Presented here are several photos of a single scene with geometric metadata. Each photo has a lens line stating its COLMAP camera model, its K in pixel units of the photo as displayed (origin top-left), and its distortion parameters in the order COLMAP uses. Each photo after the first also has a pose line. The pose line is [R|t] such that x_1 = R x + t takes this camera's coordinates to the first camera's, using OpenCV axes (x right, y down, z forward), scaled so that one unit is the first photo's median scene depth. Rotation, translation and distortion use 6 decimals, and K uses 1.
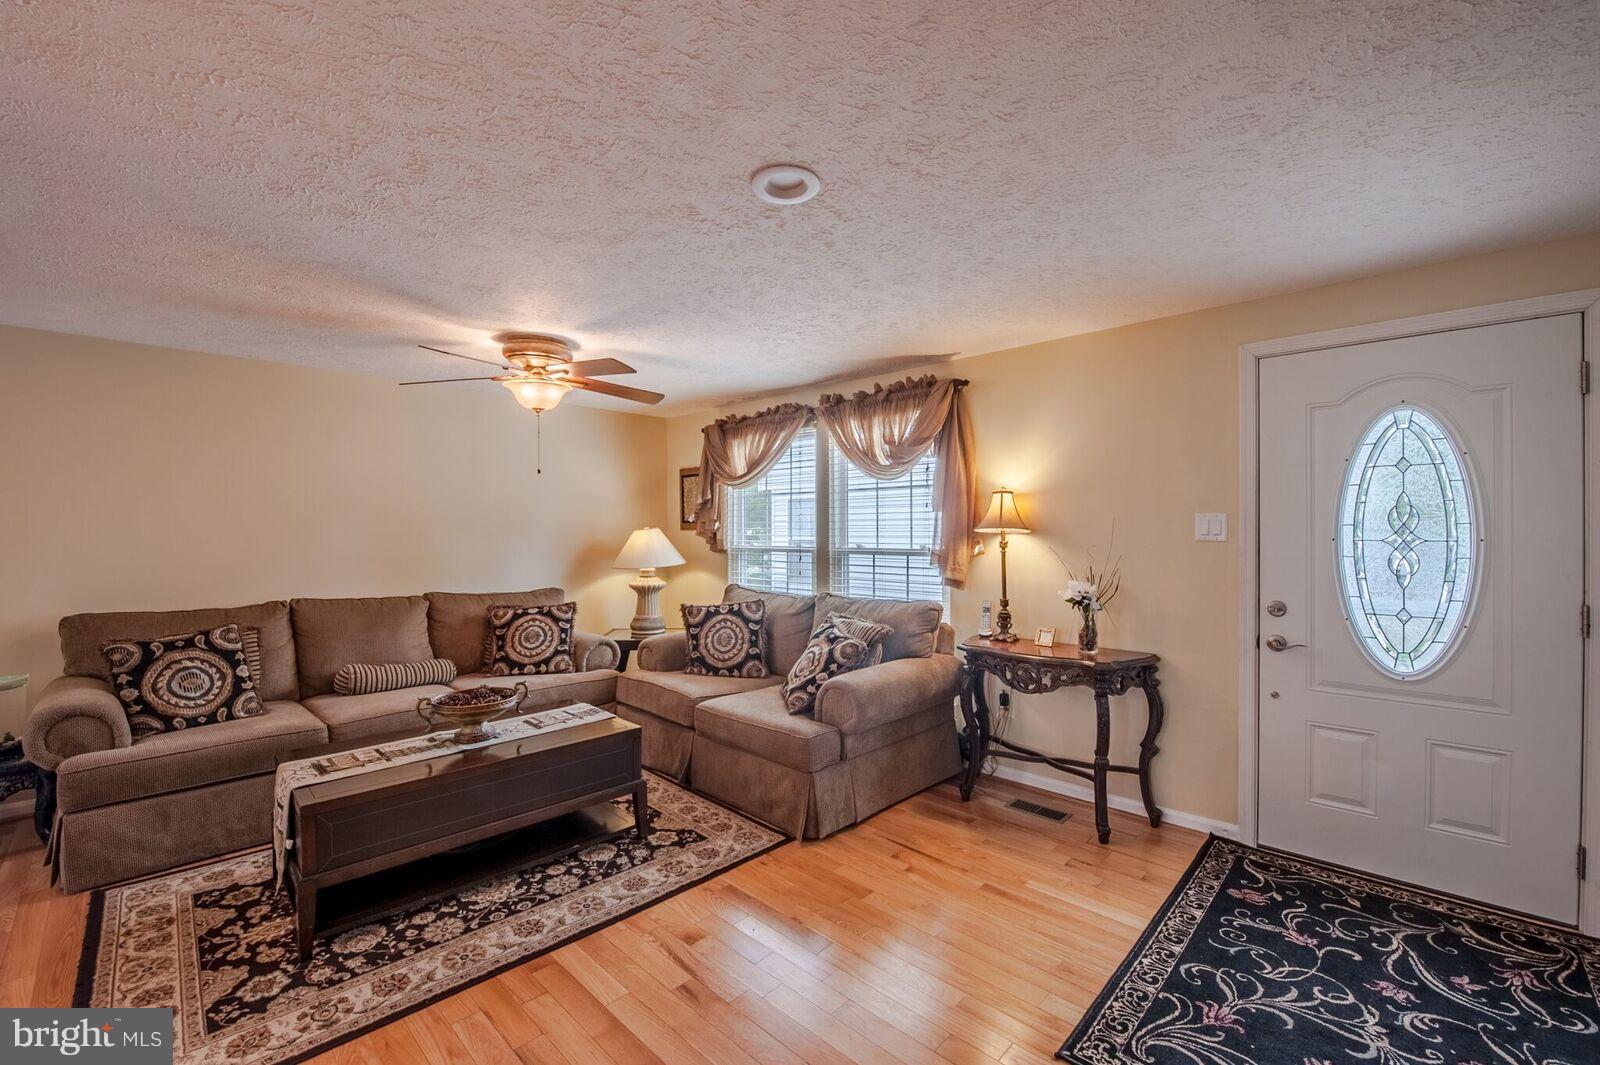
lens RADIAL K [[652.8, 0, 813.3], [0, 652.8, 540.0], [0, 0, 1]] dist [-0.012398, -0.004157]
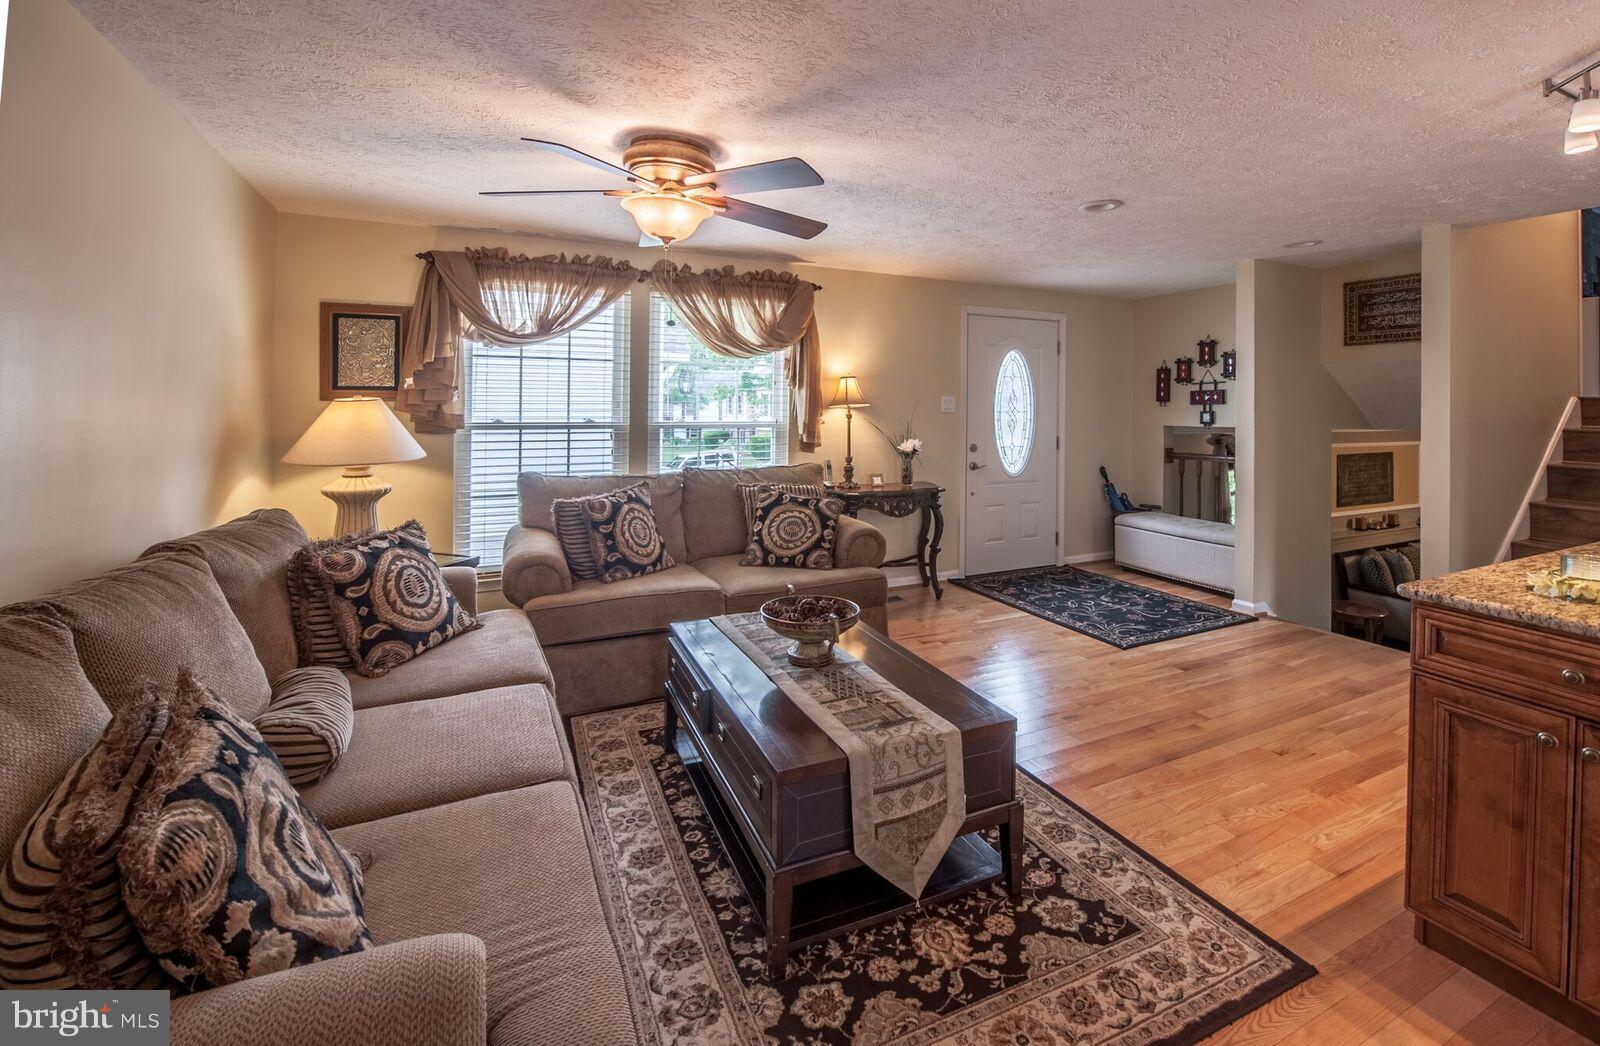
lens RADIAL K [[691.5, 0, 814.3], [0, 691.5, 407.7], [0, 0, 1]] dist [-0.010713, -0.000135]
pose [[0.369264, -0.000479, 0.929324, -1.237865], [0.004146, 0.999991, -0.001132, -0.010806], [-0.929315, 0.004271, 0.369263, 0.630159]]
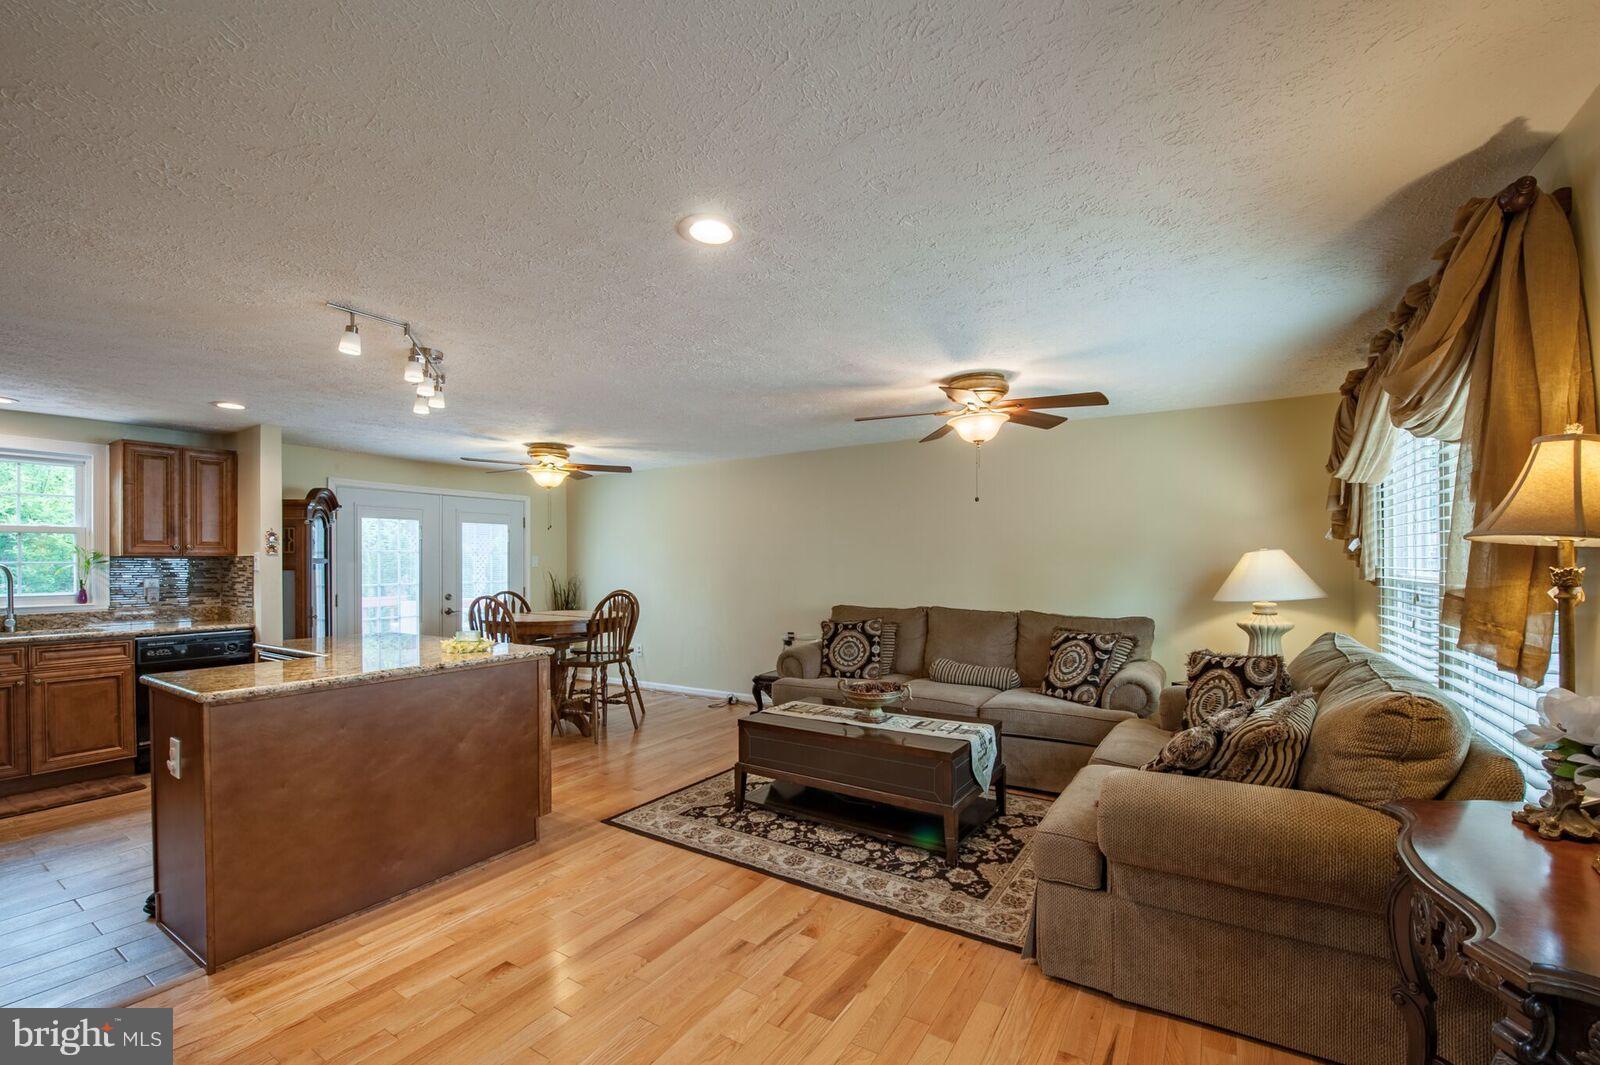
lens RADIAL K [[652.8, 0, 813.3], [0, 652.8, 540.0], [0, 0, 1]] dist [-0.012398, -0.004157]
pose [[0.212769, -0.032641, -0.976557, 0.667043], [-0.005399, 0.999387, -0.034580, -0.002614], [0.977088, 0.012630, 0.212463, 0.569882]]
